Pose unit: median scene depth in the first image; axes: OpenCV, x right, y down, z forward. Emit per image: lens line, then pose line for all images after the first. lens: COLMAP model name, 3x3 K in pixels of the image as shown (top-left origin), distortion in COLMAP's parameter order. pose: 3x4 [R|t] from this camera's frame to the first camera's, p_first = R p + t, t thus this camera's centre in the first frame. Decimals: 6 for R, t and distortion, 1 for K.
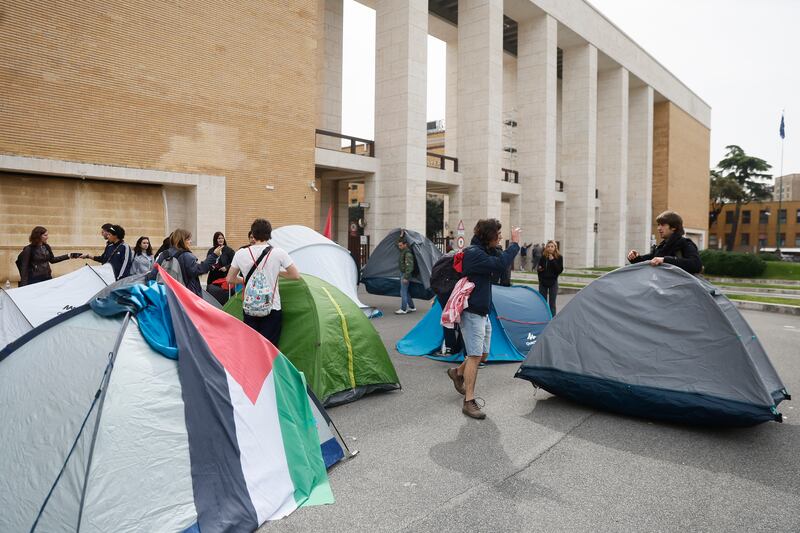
lens RADIAL K [[544.8, 0, 389.8], [0, 544.8, 265.1], [0, 0, 1]] dist [-0.106225, 0.082051]
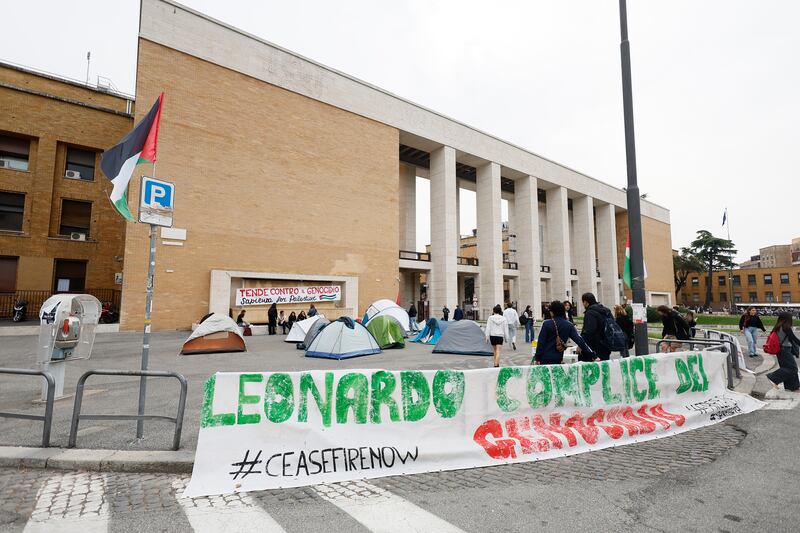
lens RADIAL K [[368.2, 0, 400.0], [0, 368.2, 266.5], [0, 0, 1]] dist [0.012597, -0.000071]
pose [[0.983723, -0.029688, -0.177223, 0.099045], [0.004844, 0.990281, -0.138998, 0.006478], [0.179628, 0.135877, 0.974306, -0.333048]]
